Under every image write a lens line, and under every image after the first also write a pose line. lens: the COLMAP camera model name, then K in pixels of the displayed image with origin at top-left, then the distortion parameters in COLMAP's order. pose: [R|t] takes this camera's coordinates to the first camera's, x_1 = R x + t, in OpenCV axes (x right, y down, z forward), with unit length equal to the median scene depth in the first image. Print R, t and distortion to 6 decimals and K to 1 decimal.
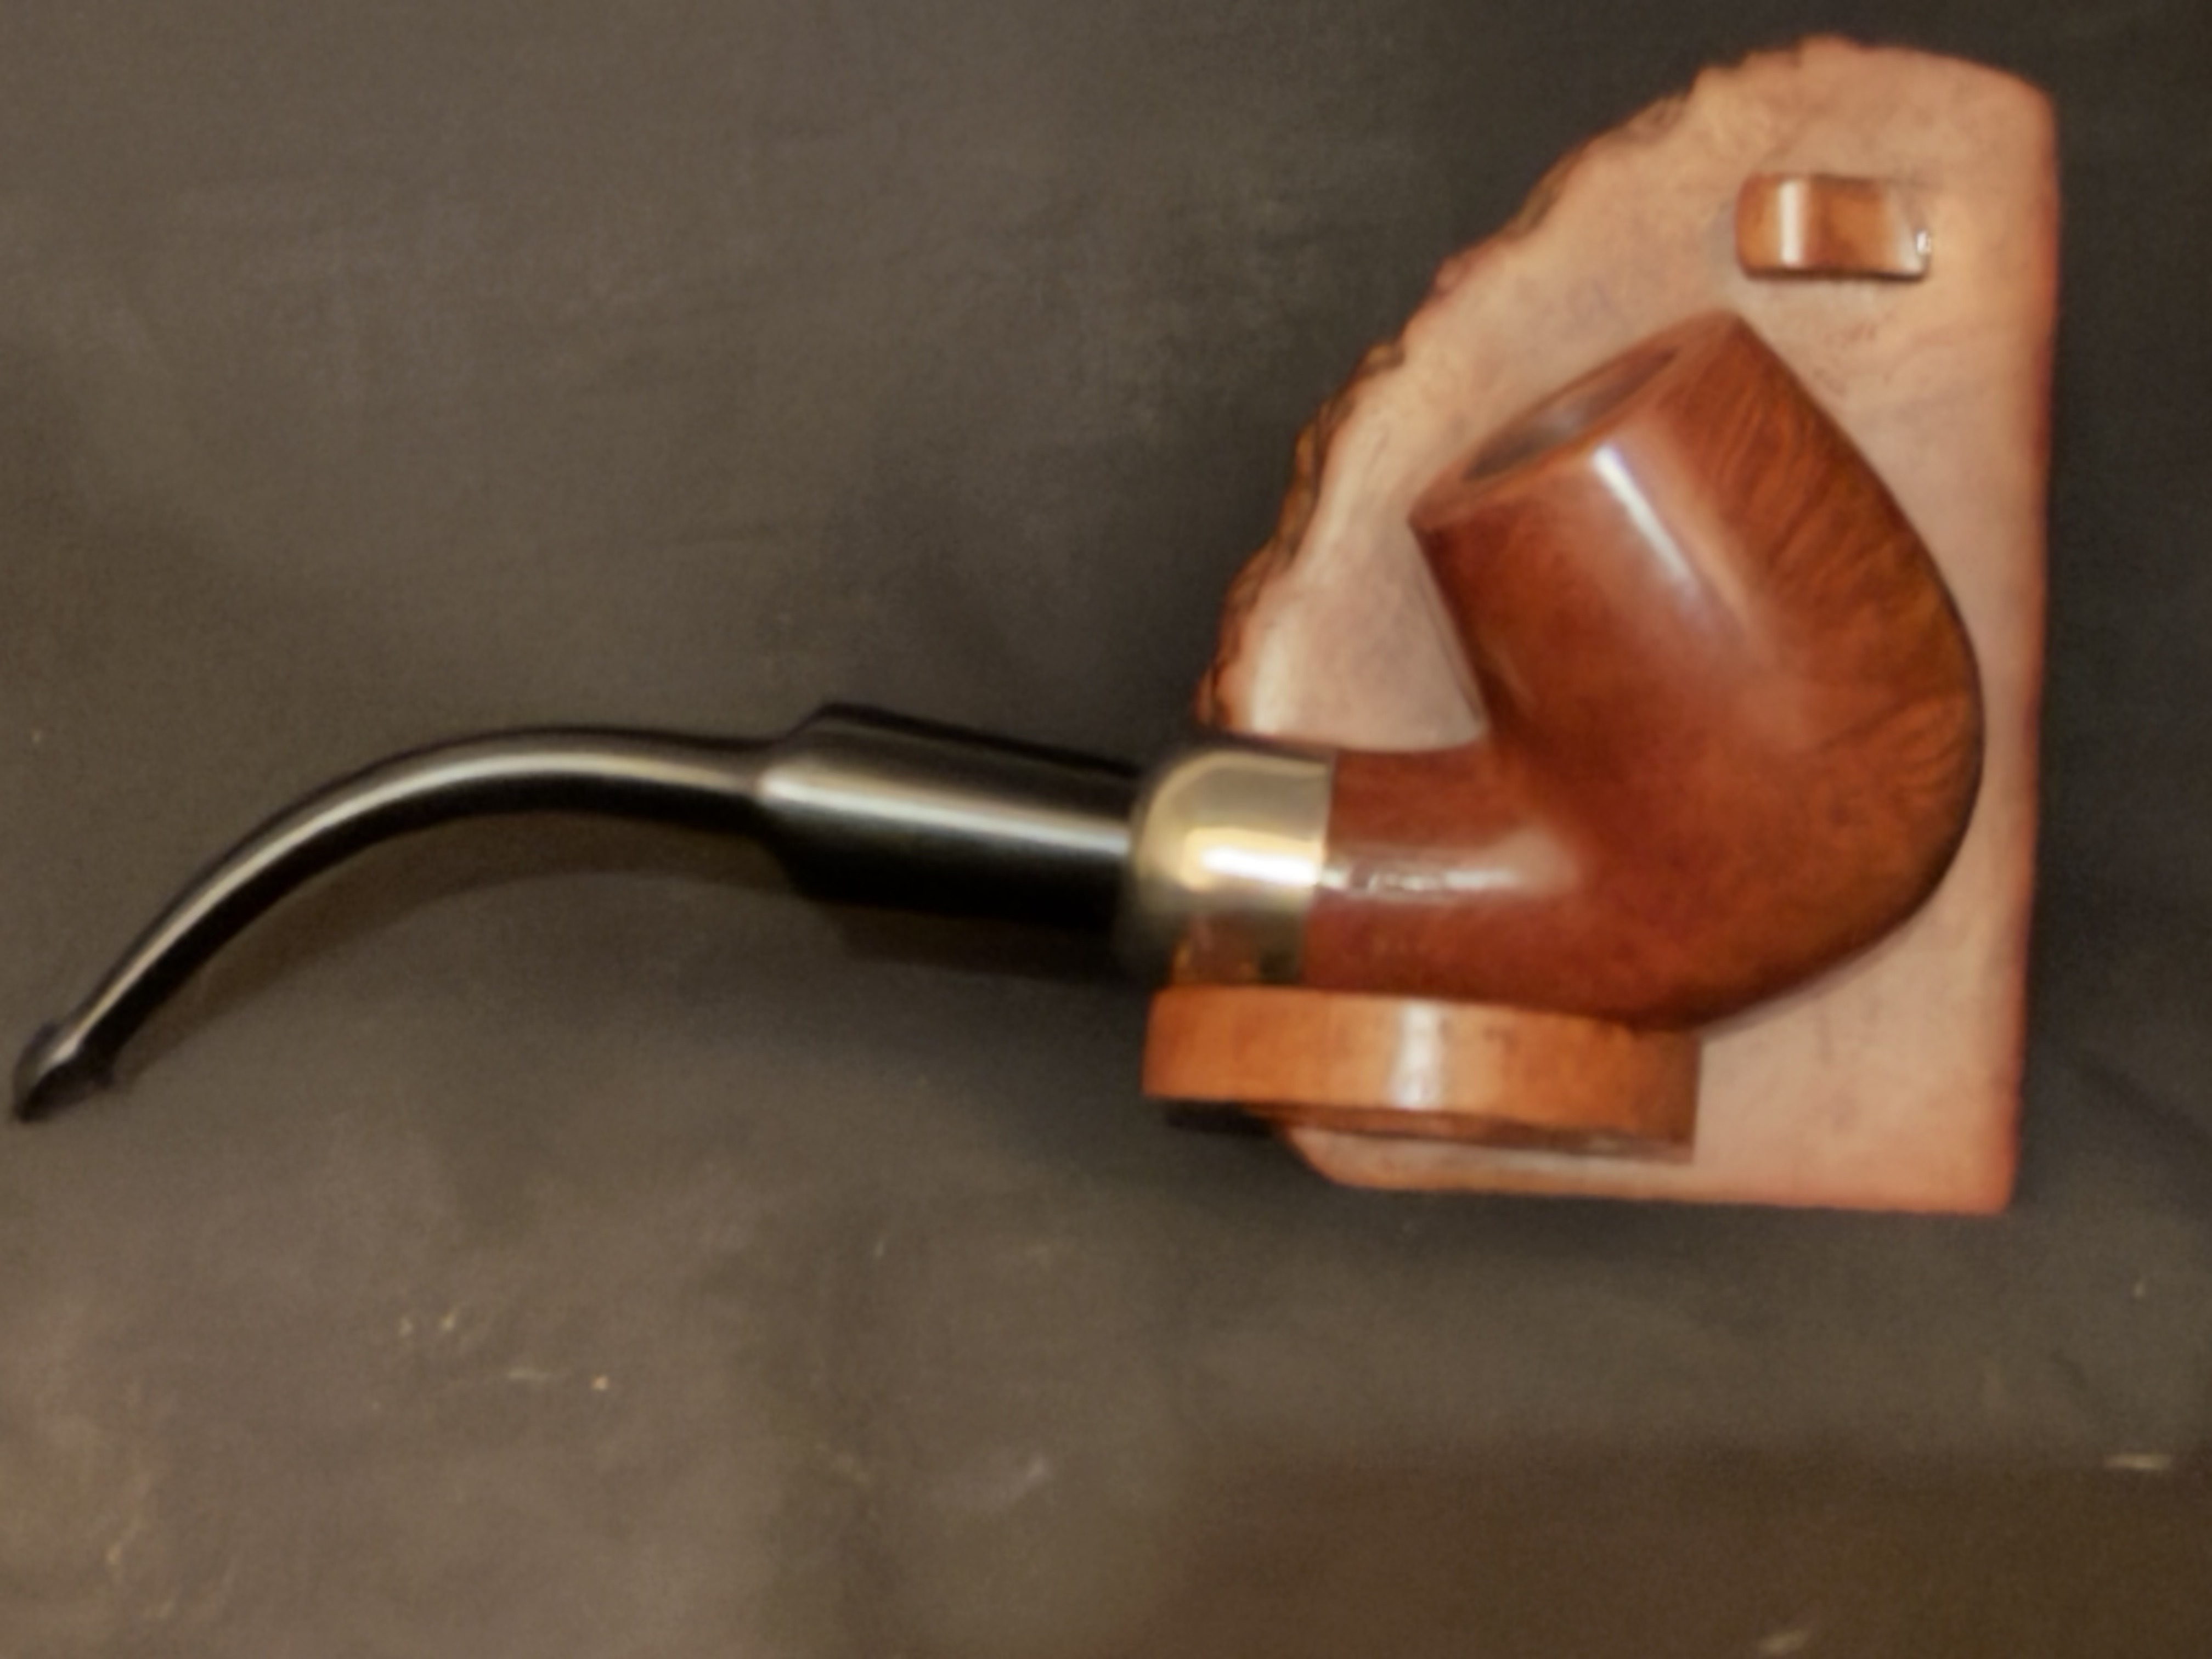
lens RADIAL K [[7481.4, 0, 1106.0], [0, 7481.4, 829.5], [0, 0, 1]] dist [0.260195, 1.134254]
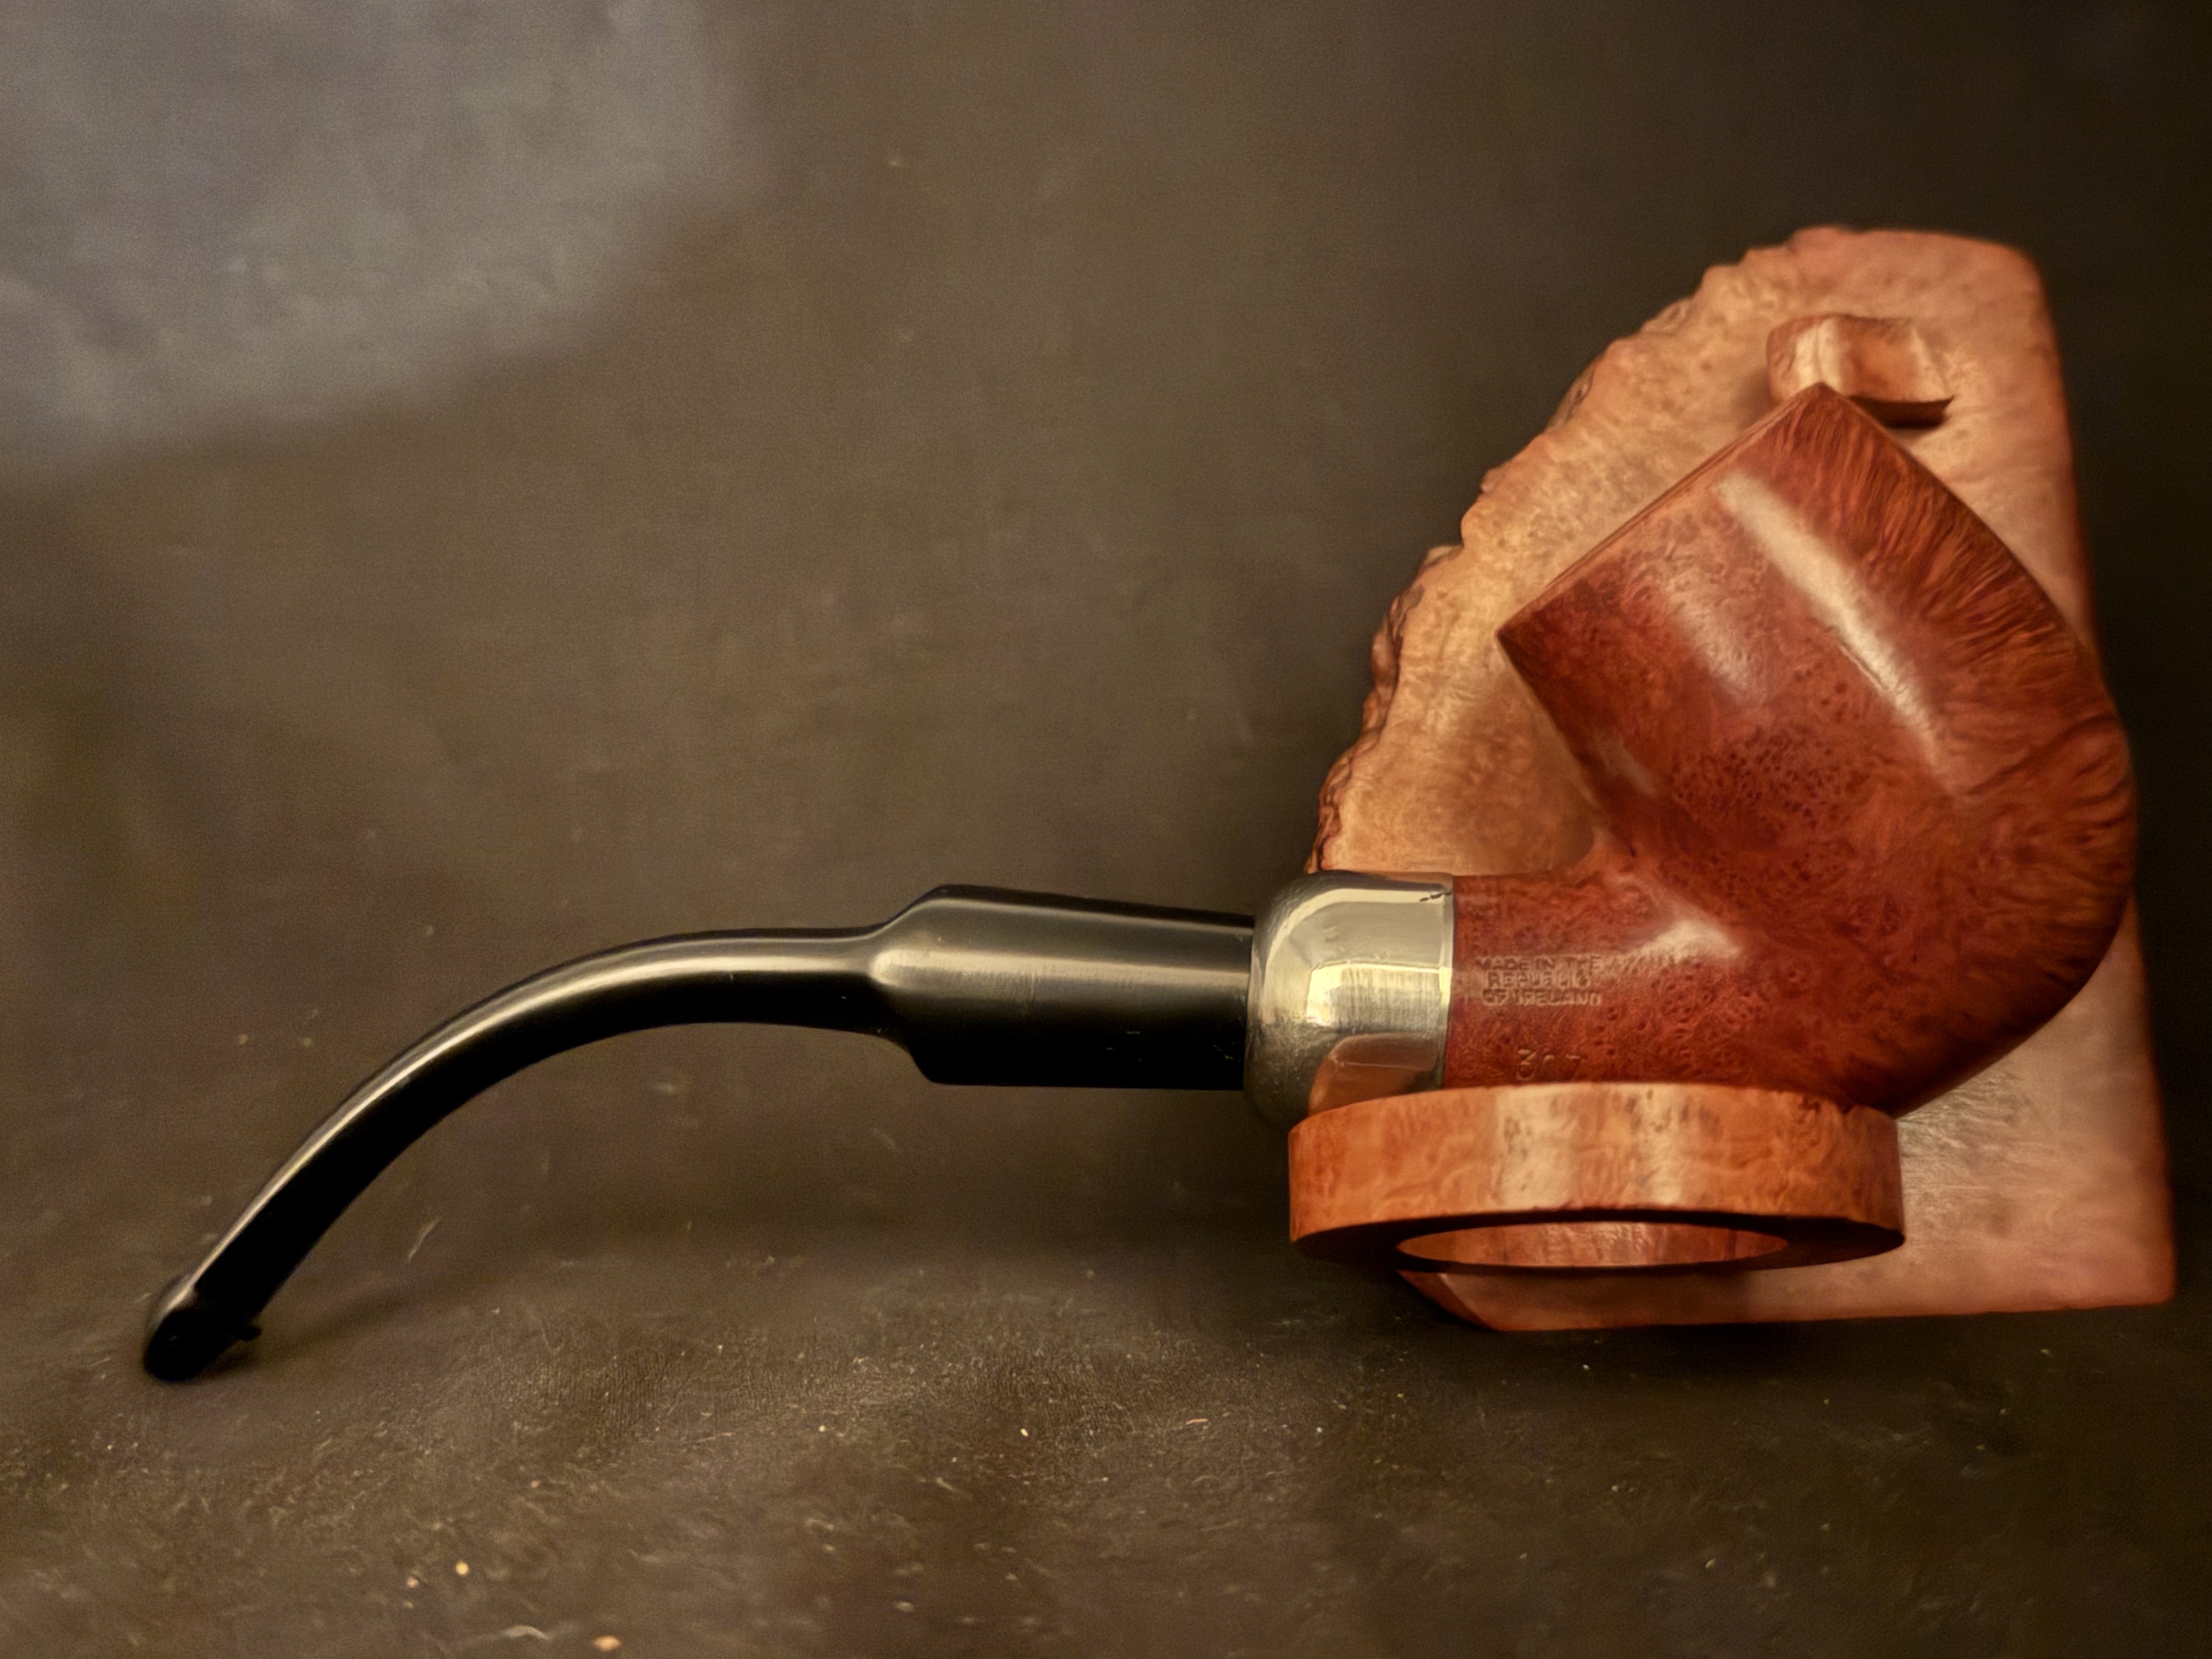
lens RADIAL K [[2481.7, 0, 1106.0], [0, 2481.7, 829.5], [0, 0, 1]] dist [0.184035, -0.581017]
pose [[0.993783, -0.099922, -0.049110, 0.002277], [0.088533, 0.976670, -0.195647, 0.042902], [0.067514, 0.190083, 0.979444, 0.661203]]
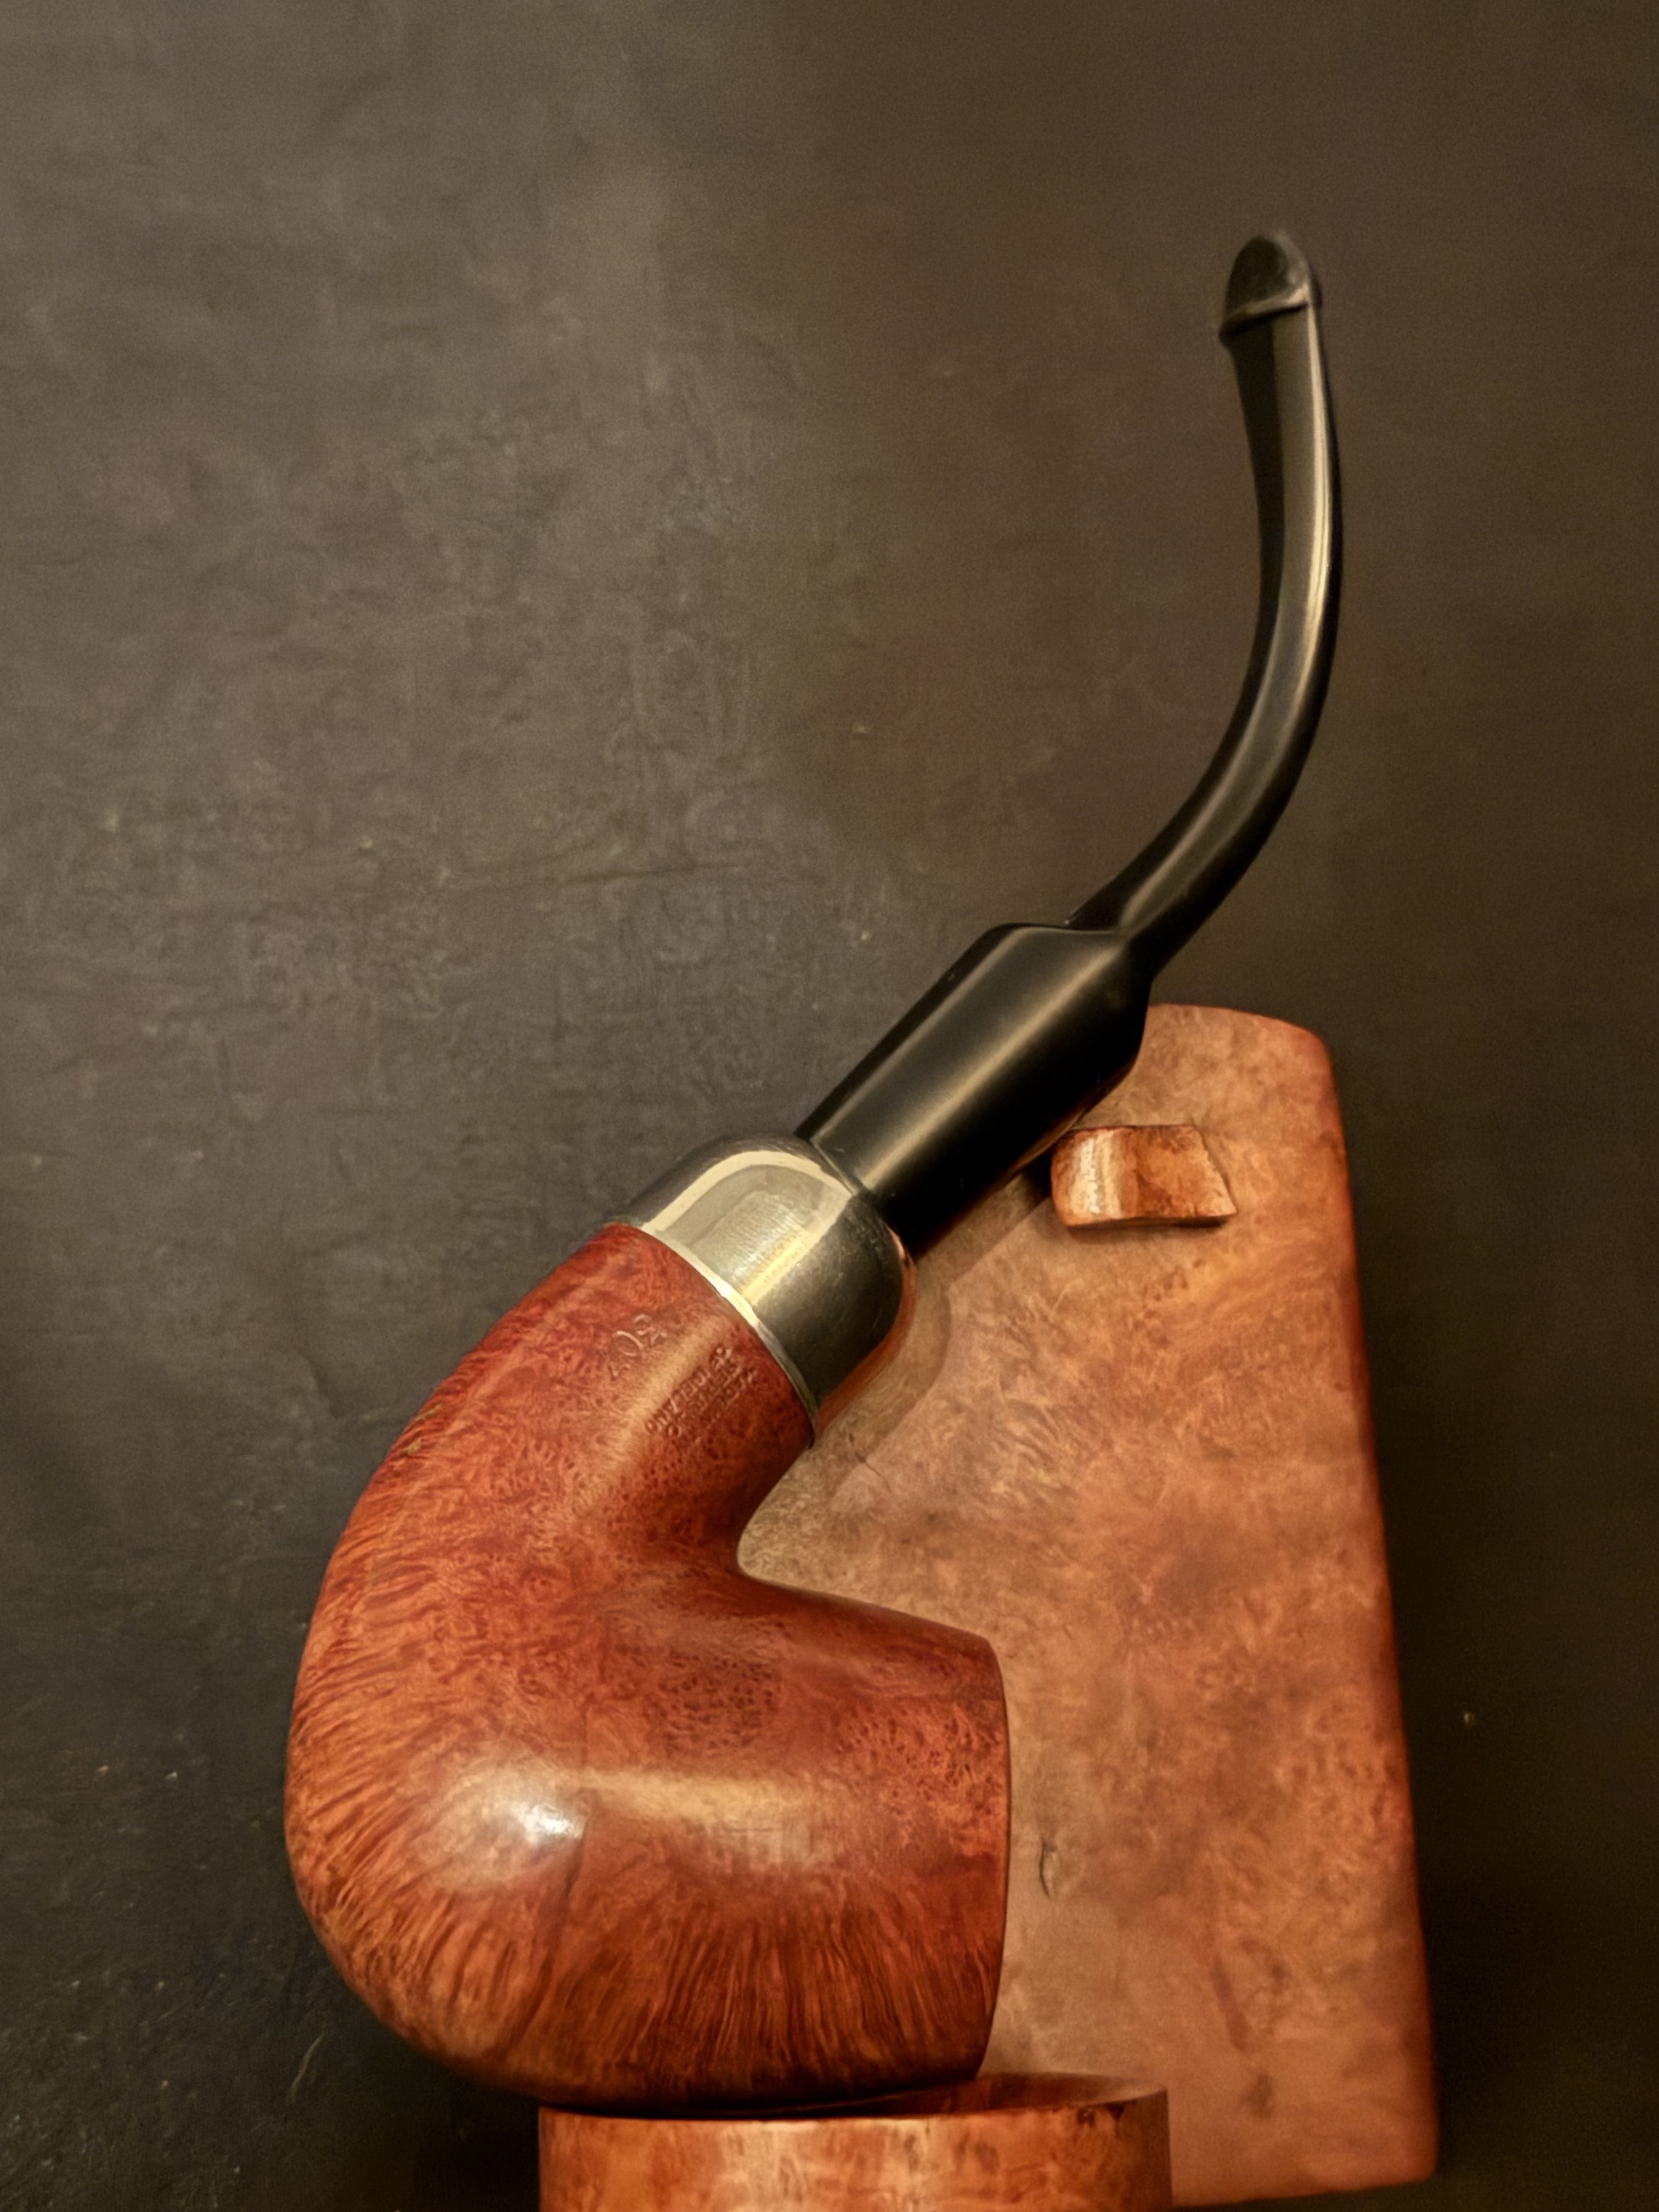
lens RADIAL K [[3168.1, 0, 829.5], [0, 3168.1, 1106.0], [0, 0, 1]] dist [0.082264, 0.031866]
pose [[0.985009, -0.085160, 0.150018, -0.006579], [0.104545, 0.986447, -0.126465, -0.041071], [-0.137215, 0.140253, 0.980562, 0.594728]]
